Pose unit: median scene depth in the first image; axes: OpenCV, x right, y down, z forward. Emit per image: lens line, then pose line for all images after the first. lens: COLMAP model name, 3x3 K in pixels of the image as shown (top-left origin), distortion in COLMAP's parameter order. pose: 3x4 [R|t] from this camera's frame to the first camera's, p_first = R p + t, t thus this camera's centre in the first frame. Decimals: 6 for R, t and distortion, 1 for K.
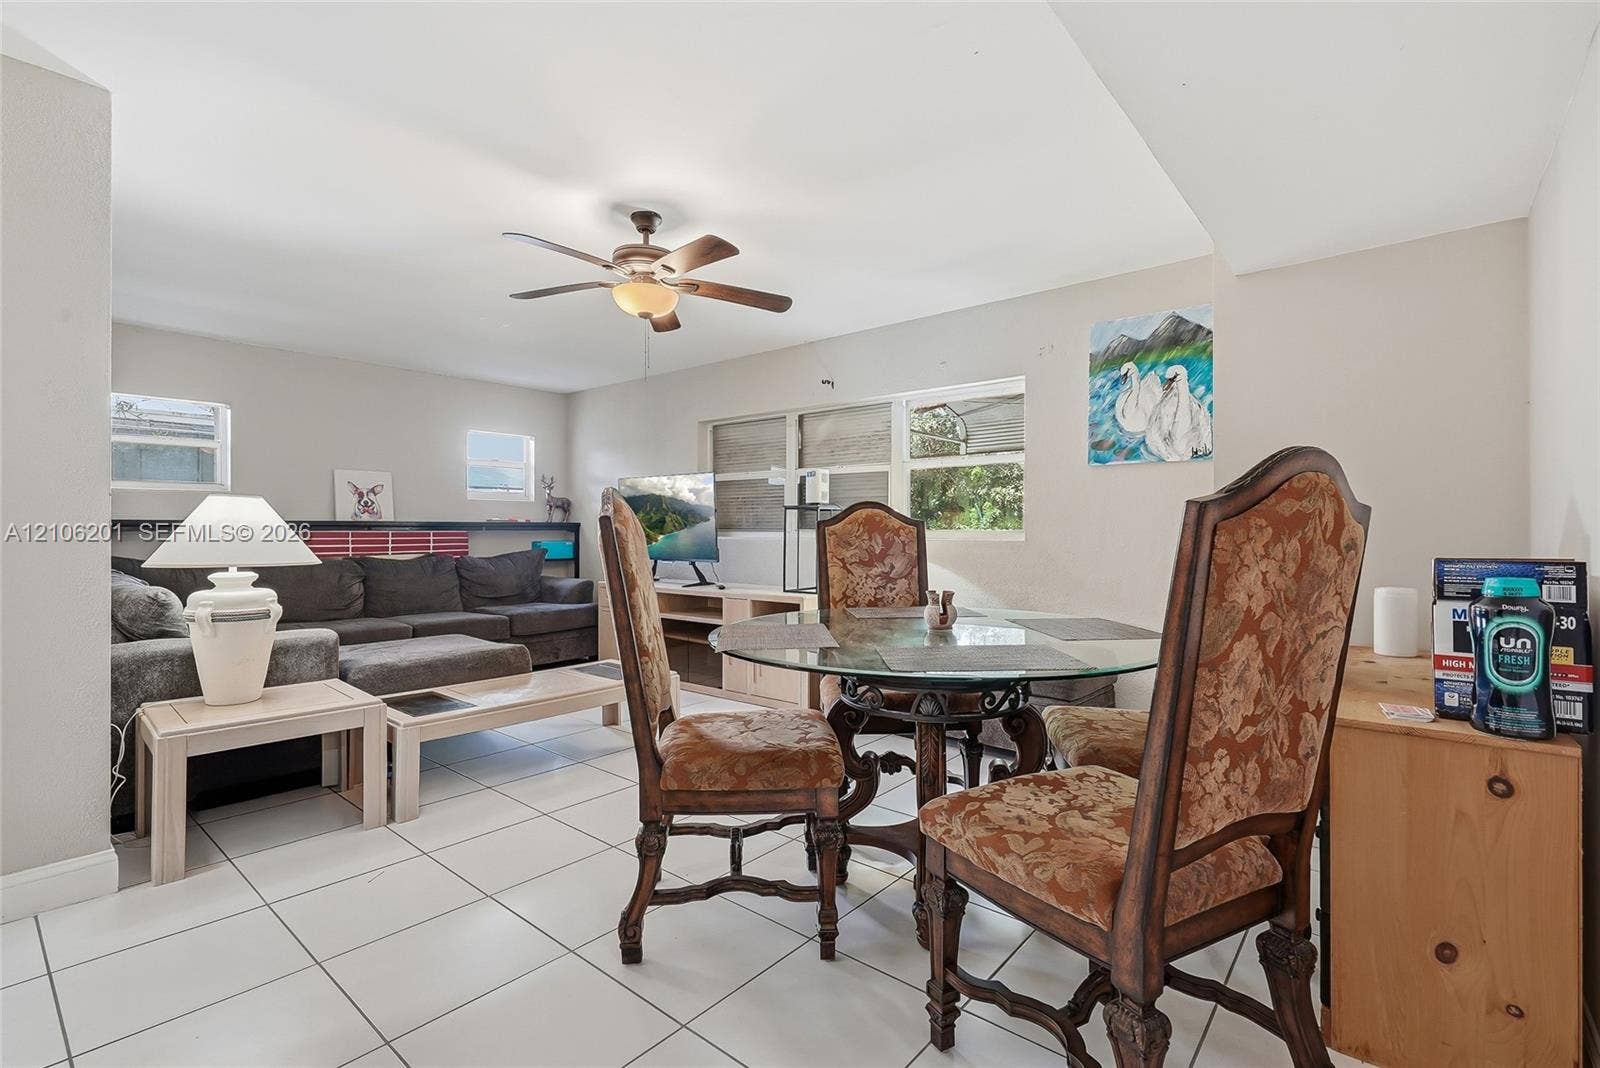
lens RADIAL K [[719.5, 0, 811.5], [0, 719.5, 525.8], [0, 0, 1]] dist [-0.001261, -0.000016]
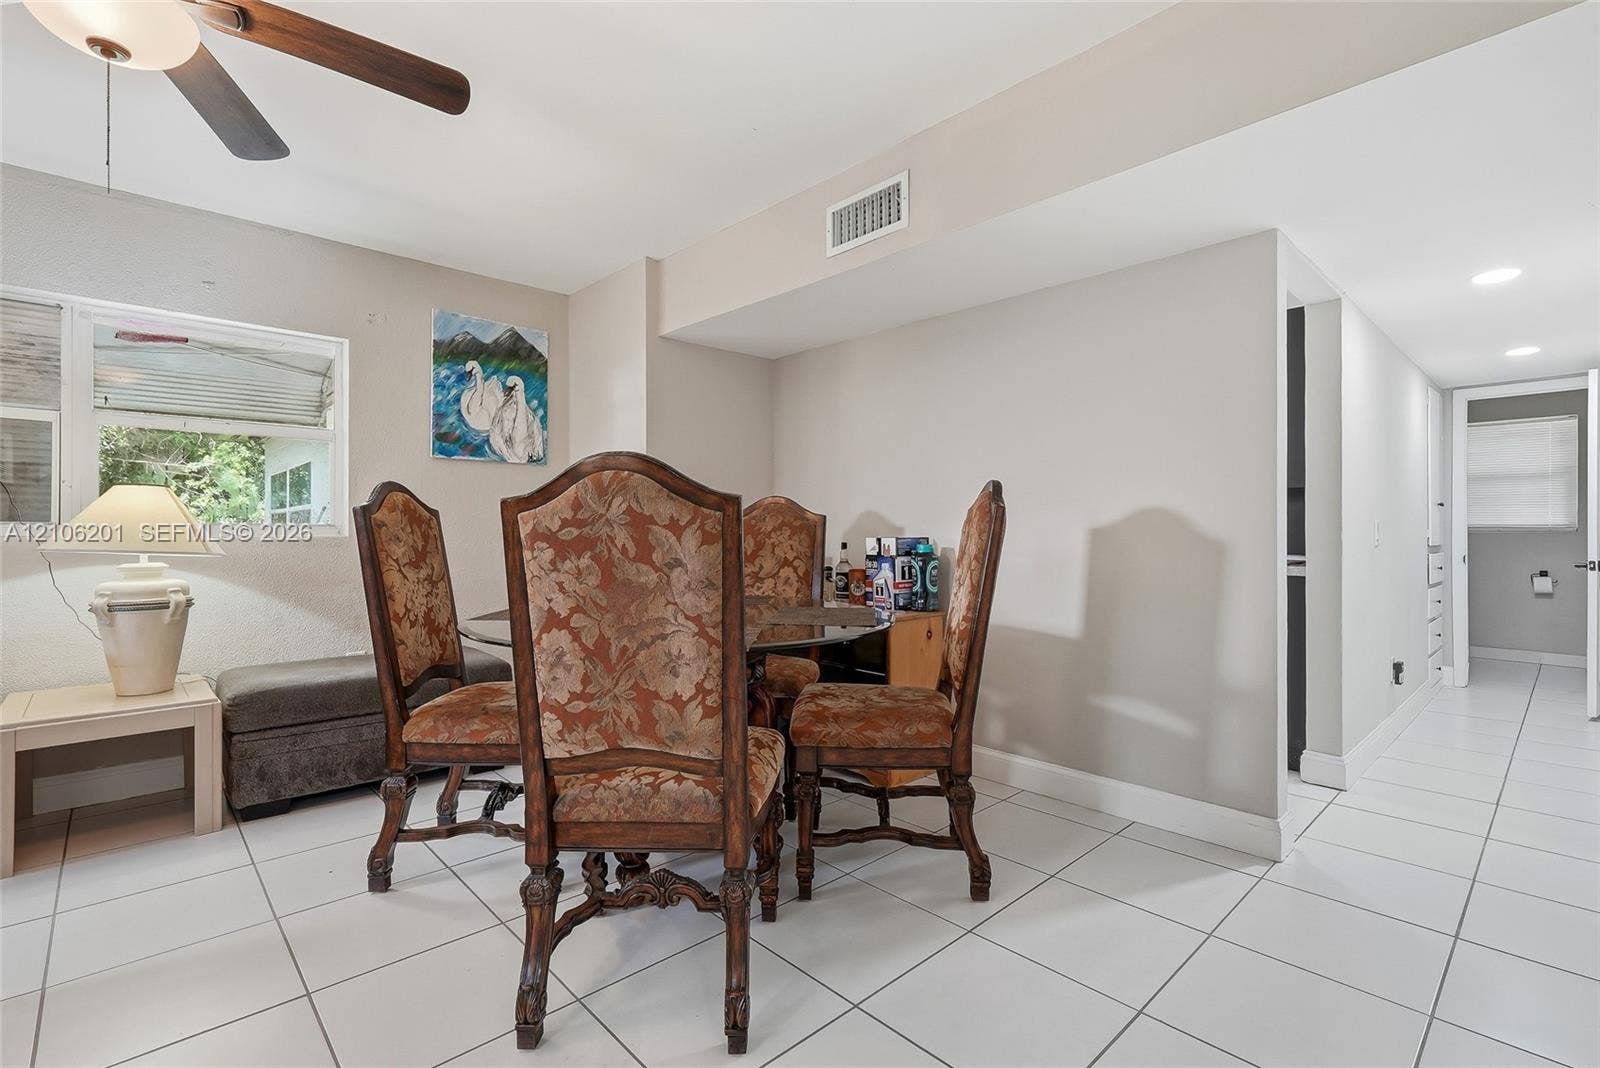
lens RADIAL K [[719.5, 0, 801.1], [0, 719.5, 532.1], [0, 0, 1]] dist [-0.001261, -0.000016]
pose [[0.118293, -0.000724, 0.992978, -0.531876], [-0.007961, 0.999967, 0.001677, 0.011263], [-0.992947, -0.008103, 0.118283, 0.423400]]
